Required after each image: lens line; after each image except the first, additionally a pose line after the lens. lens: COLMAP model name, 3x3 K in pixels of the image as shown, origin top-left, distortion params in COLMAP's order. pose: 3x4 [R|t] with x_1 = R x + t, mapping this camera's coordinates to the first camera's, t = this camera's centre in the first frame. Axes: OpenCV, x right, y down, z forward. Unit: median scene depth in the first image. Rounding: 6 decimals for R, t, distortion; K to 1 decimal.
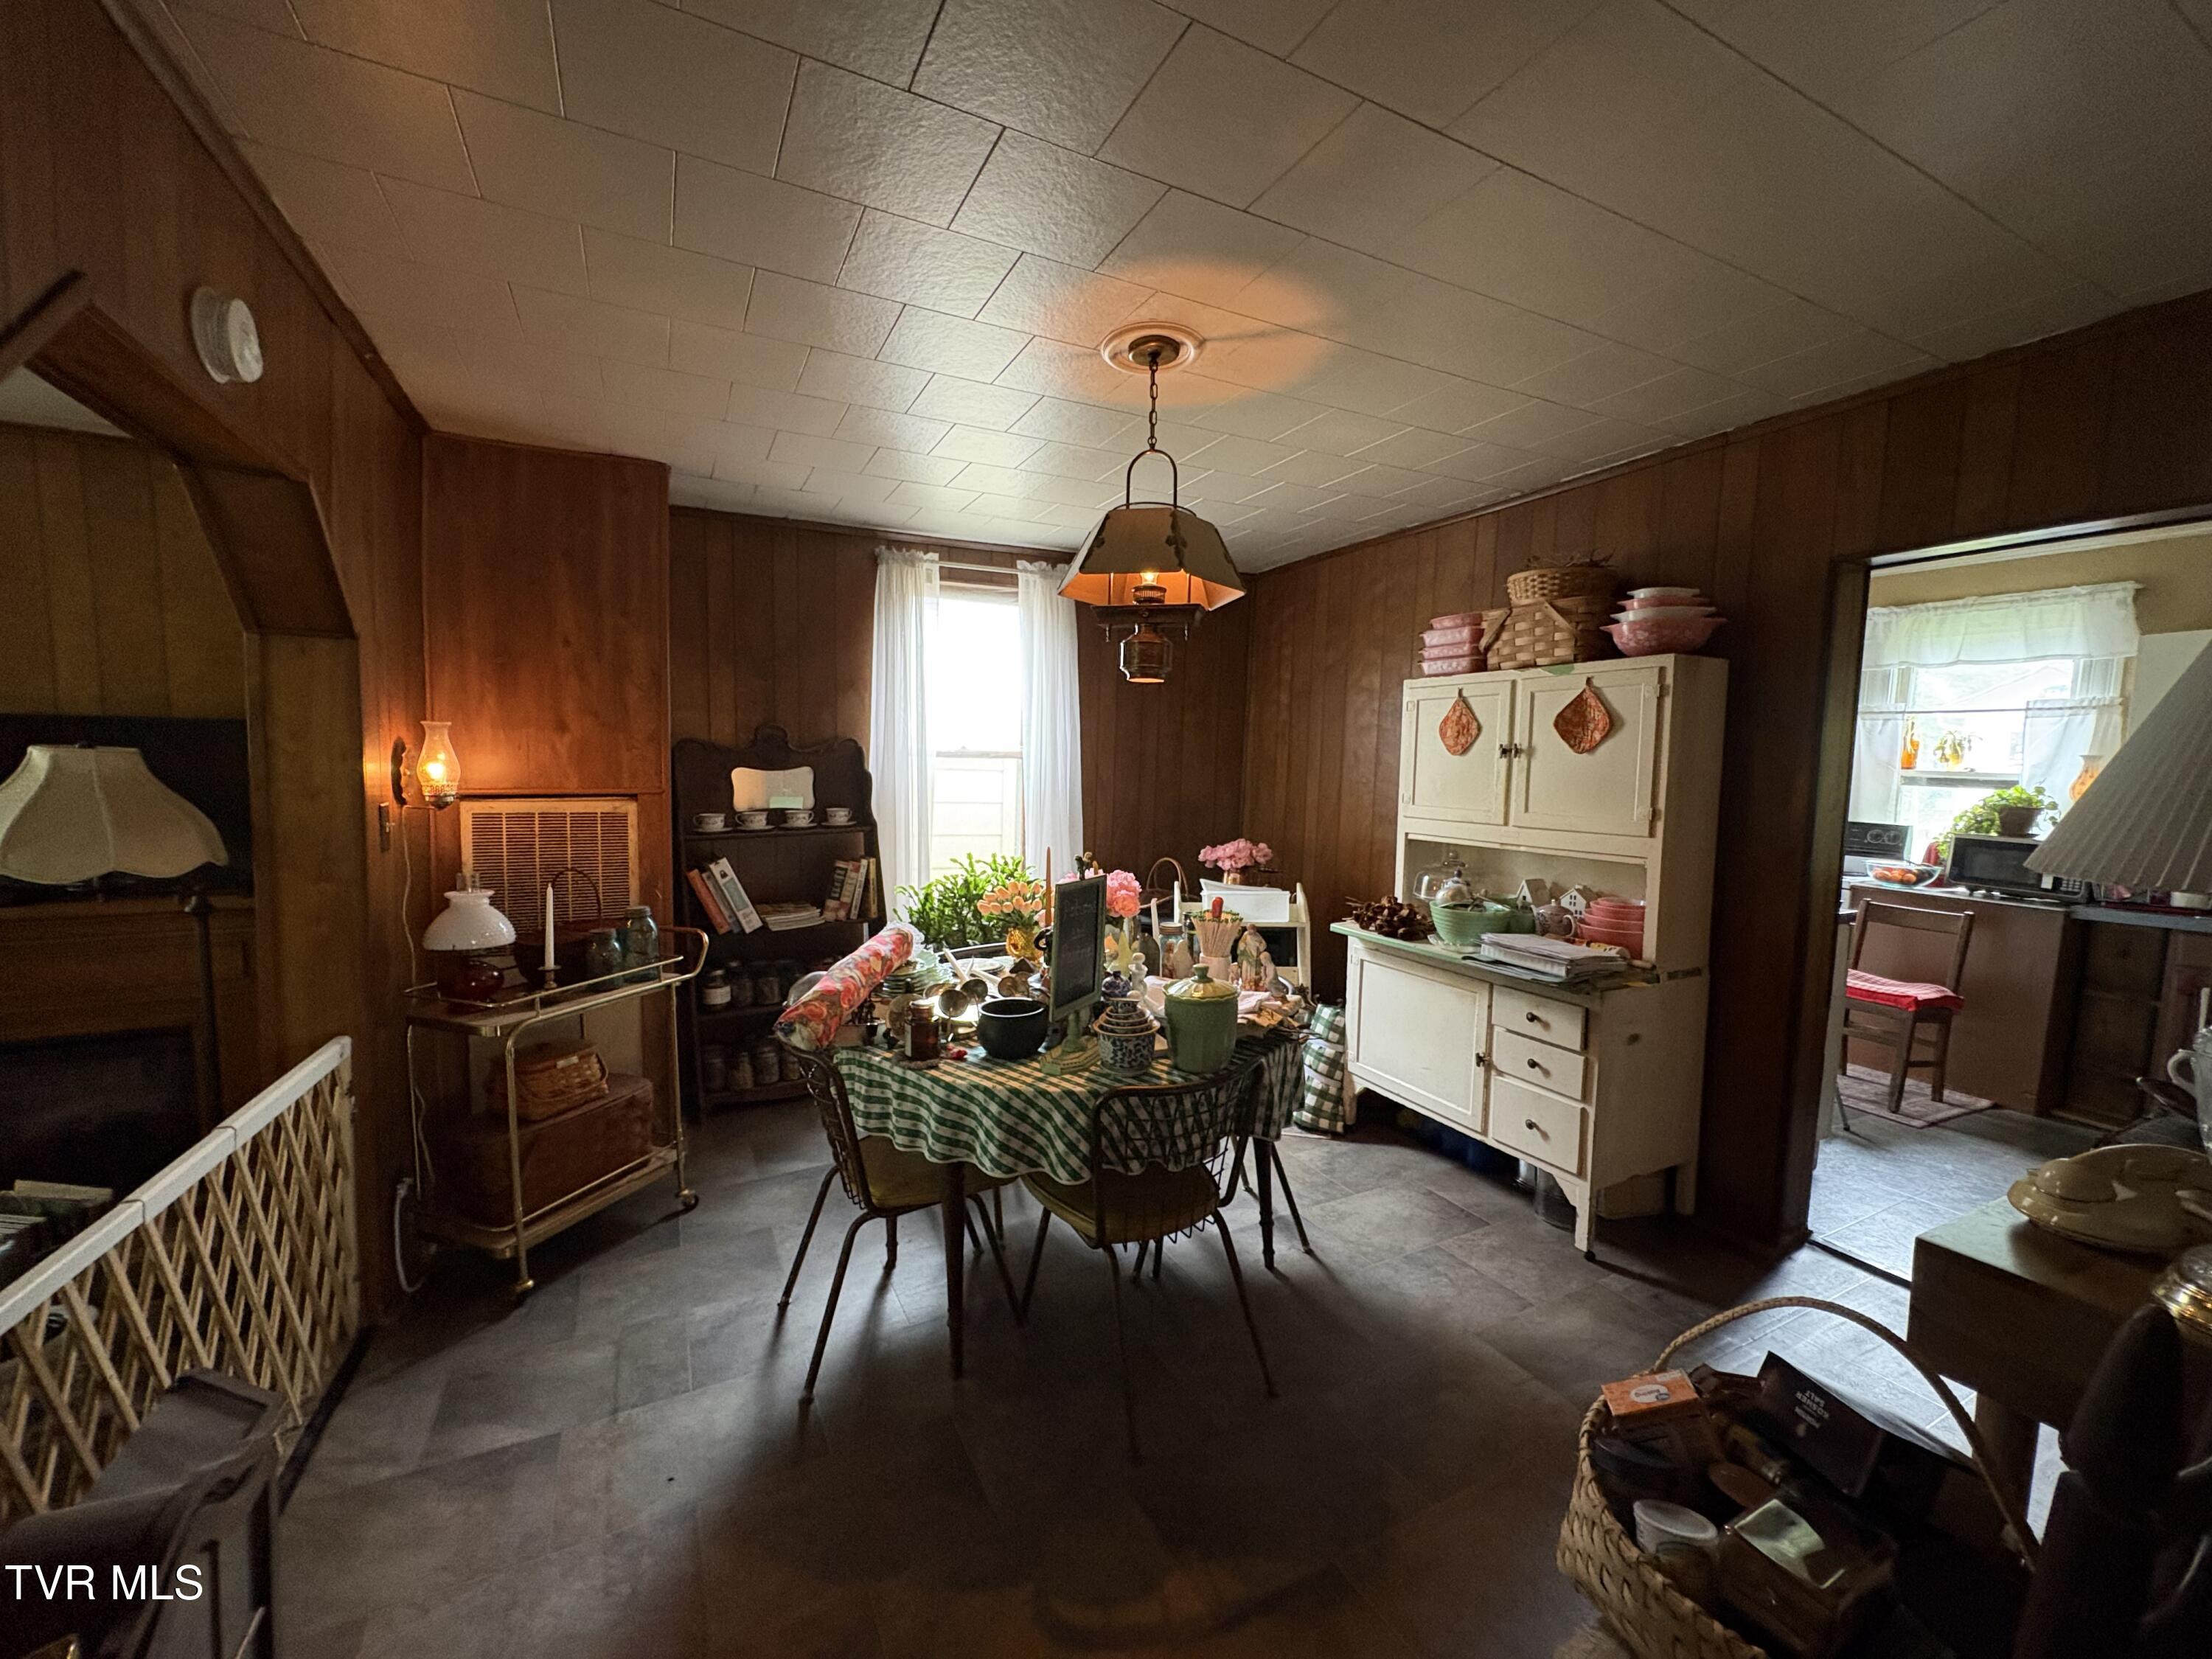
lens RADIAL K [[880.3, 0, 1108.3], [0, 880.3, 835.7], [0, 0, 1]] dist [0.002282, 0.000407]
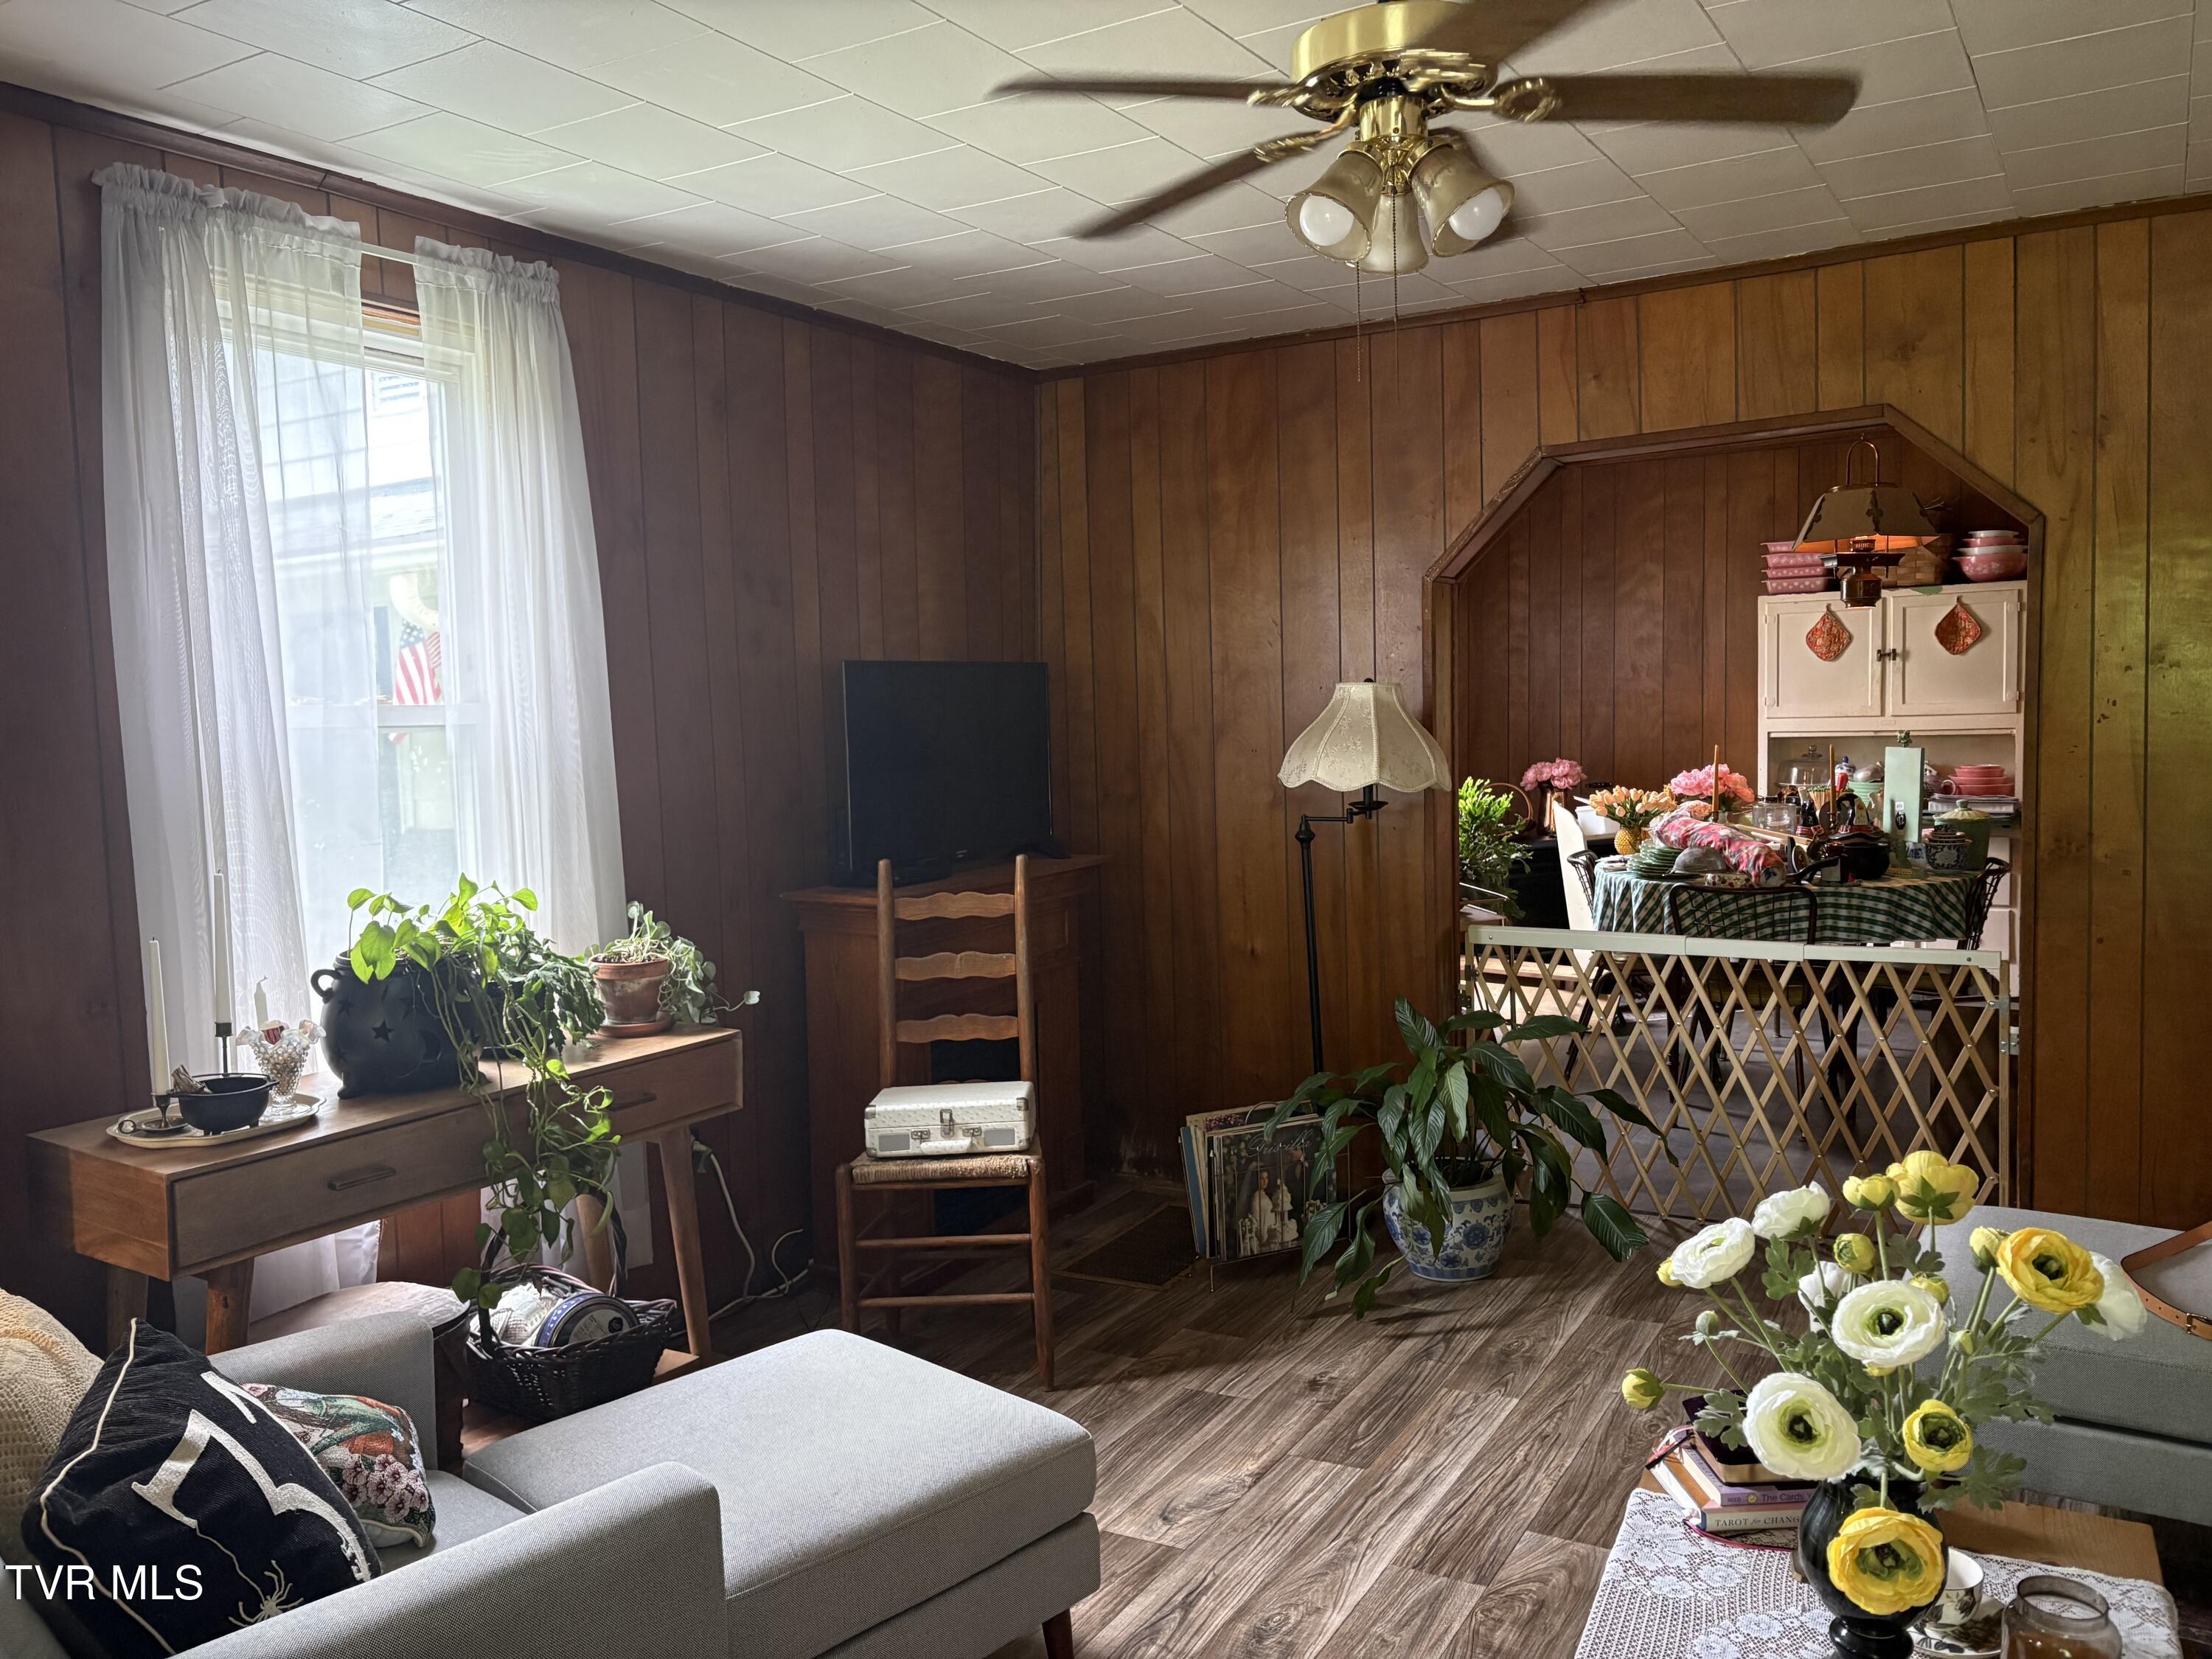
lens RADIAL K [[1694.9, 0, 1104.6], [0, 1694.9, 820.8], [0, 0, 1]] dist [0.010511, 0.002796]
pose [[0.865172, -0.086211, 0.494010, -2.382083], [0.093483, 0.995570, 0.010020, 0.012522], [-0.492685, 0.037512, 0.869399, -0.738208]]
